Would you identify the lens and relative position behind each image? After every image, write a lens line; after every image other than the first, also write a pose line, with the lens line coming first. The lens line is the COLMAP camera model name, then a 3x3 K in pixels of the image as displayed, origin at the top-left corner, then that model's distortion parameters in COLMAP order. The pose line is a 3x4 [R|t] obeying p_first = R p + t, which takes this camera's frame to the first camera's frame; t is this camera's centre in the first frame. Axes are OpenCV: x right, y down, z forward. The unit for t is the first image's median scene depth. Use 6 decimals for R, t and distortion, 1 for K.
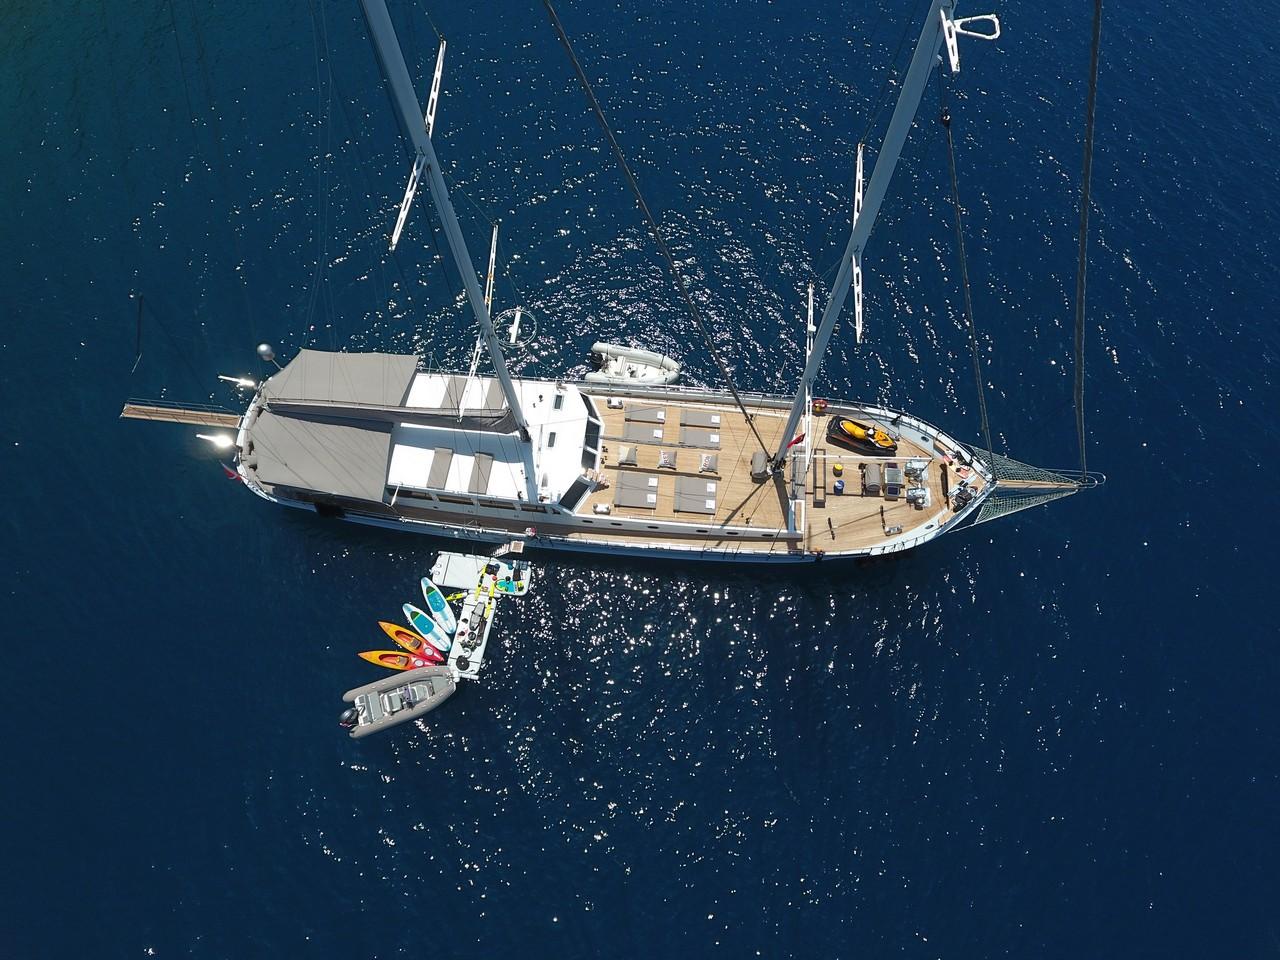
lens RADIAL K [[754.4, 0, 637.4], [0, 754.4, 473.6], [0, 0, 1]] dist [-0.007100, -0.000154]
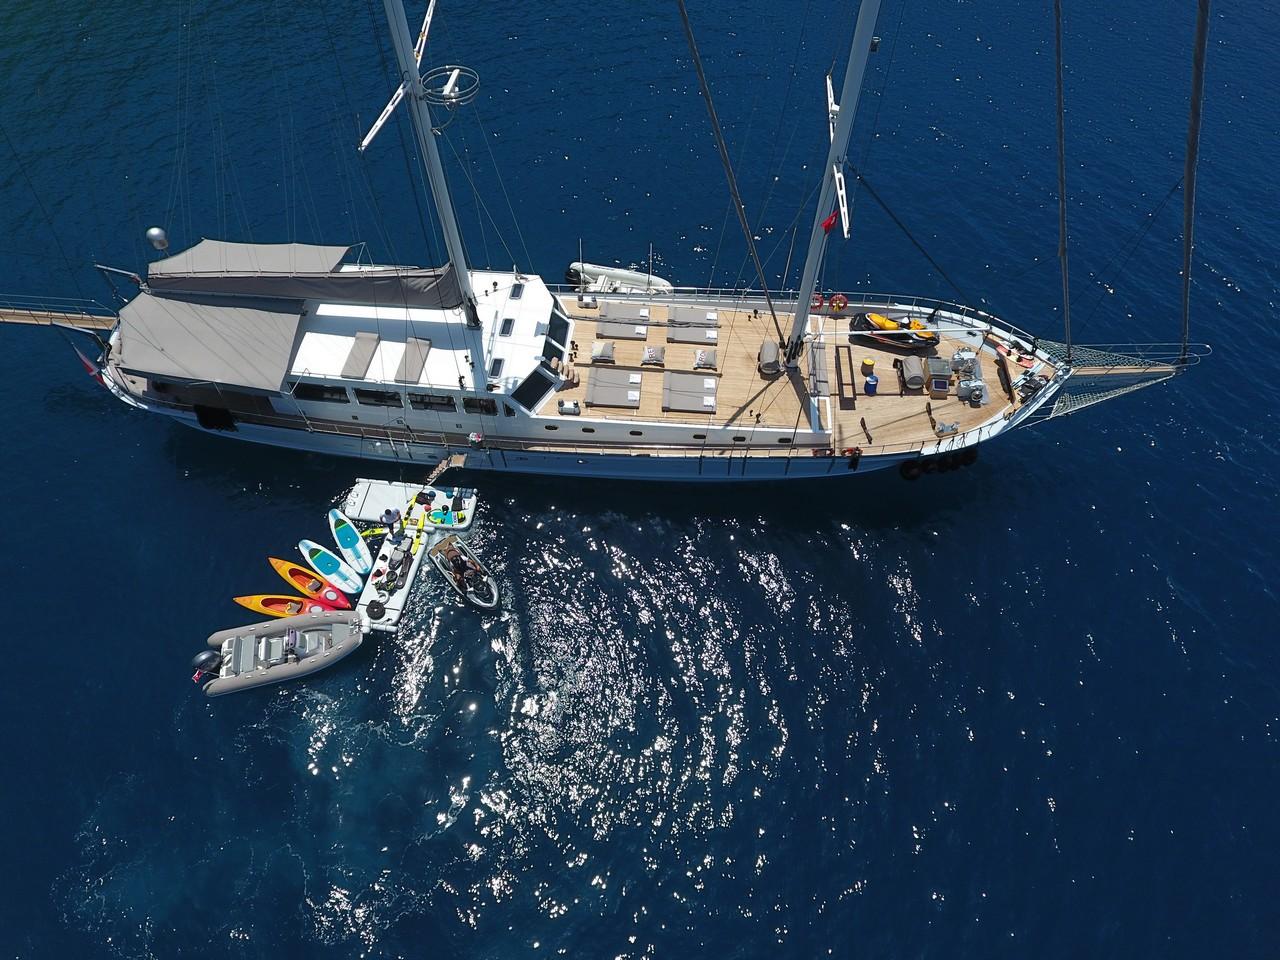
lens RADIAL K [[754.4, 0, 634.9], [0, 754.4, 478.4], [0, 0, 1]] dist [-0.007100, -0.000154]
pose [[0.999732, -0.007375, 0.021924, 0.002433], [0.011575, 0.980109, -0.198120, 0.268800], [-0.020027, 0.198321, 0.979932, 0.253837]]
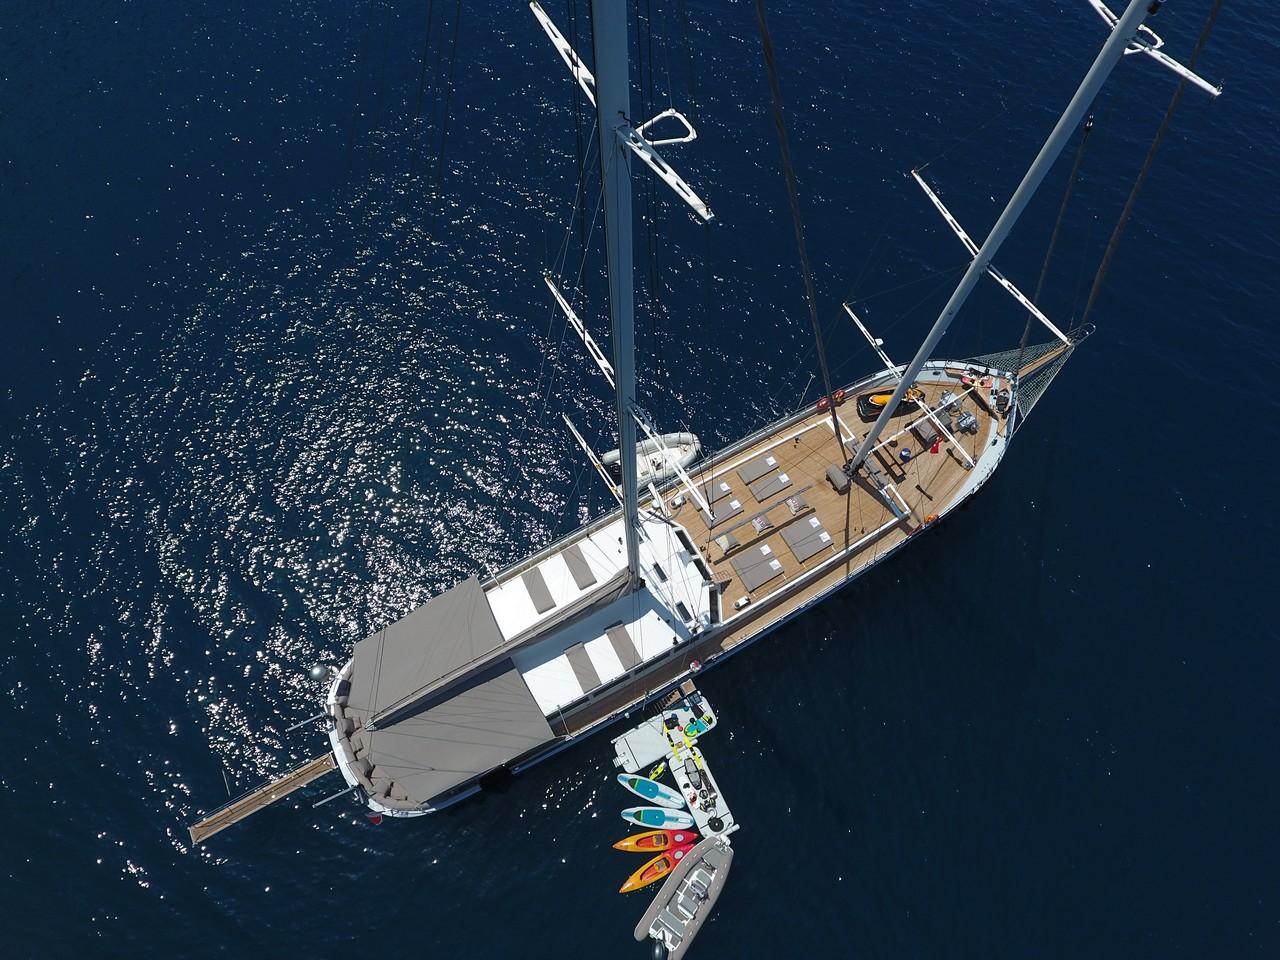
lens RADIAL K [[754.4, 0, 640.3], [0, 754.4, 482.1], [0, 0, 1]] dist [-0.007100, -0.000154]
pose [[0.813343, -0.531653, 0.236258, -0.296287], [0.530227, 0.844525, 0.075079, -0.223181], [-0.239442, 0.064205, 0.968786, 0.085636]]
